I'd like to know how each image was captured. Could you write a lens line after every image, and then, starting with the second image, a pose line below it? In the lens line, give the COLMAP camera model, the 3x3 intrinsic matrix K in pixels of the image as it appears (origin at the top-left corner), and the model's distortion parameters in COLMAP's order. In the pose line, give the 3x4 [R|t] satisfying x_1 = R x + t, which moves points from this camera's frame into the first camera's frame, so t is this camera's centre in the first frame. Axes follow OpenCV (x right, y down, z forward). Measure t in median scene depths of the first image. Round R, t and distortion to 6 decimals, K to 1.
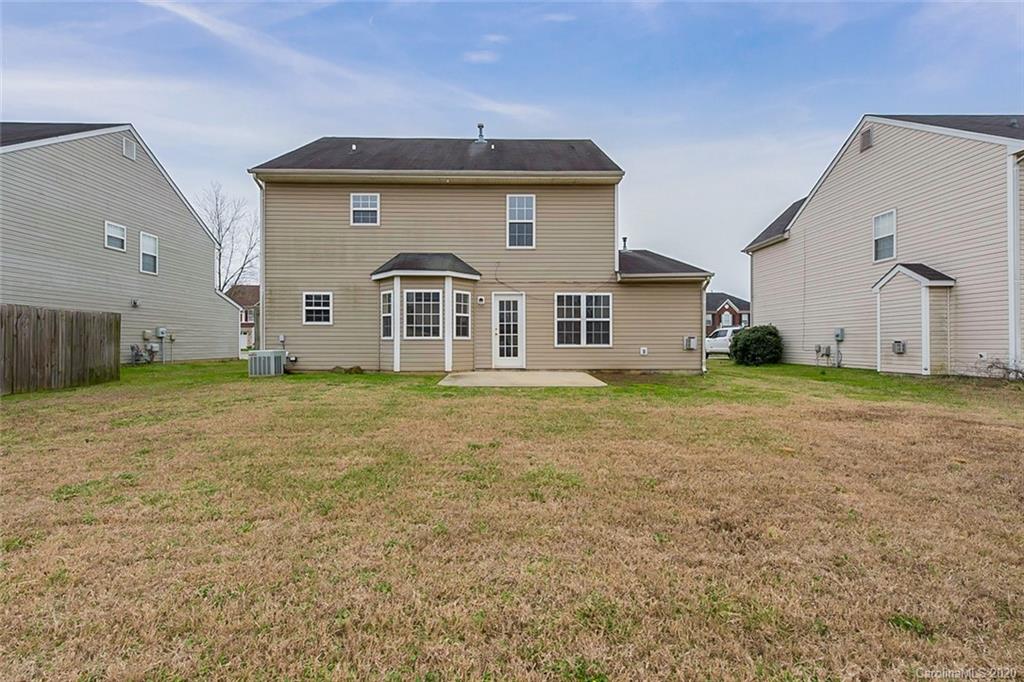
lens RADIAL K [[417.4, 0, 541.1], [0, 417.4, 343.3], [0, 0, 1]] dist [0.006979, -0.002865]
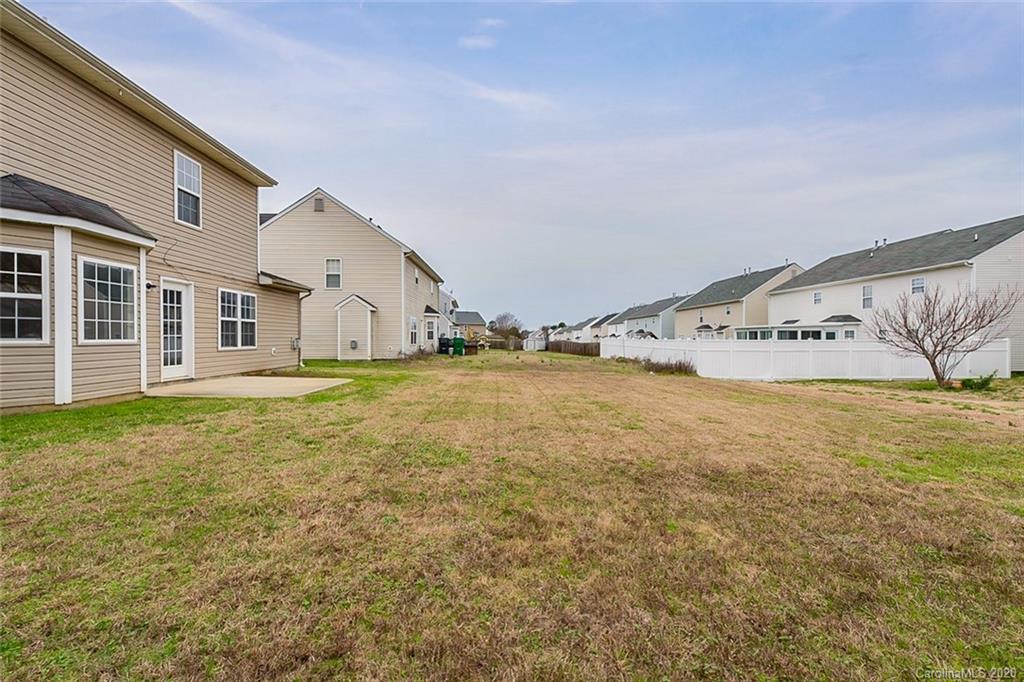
lens RADIAL K [[417.4, 0, 515.4], [0, 417.4, 340.4], [0, 0, 1]] dist [0.006979, -0.002865]
pose [[-0.028301, -0.007021, 0.999575, -0.854351], [-0.002778, 0.999972, 0.006945, -0.019190], [-0.999596, -0.002581, -0.028320, 0.407628]]
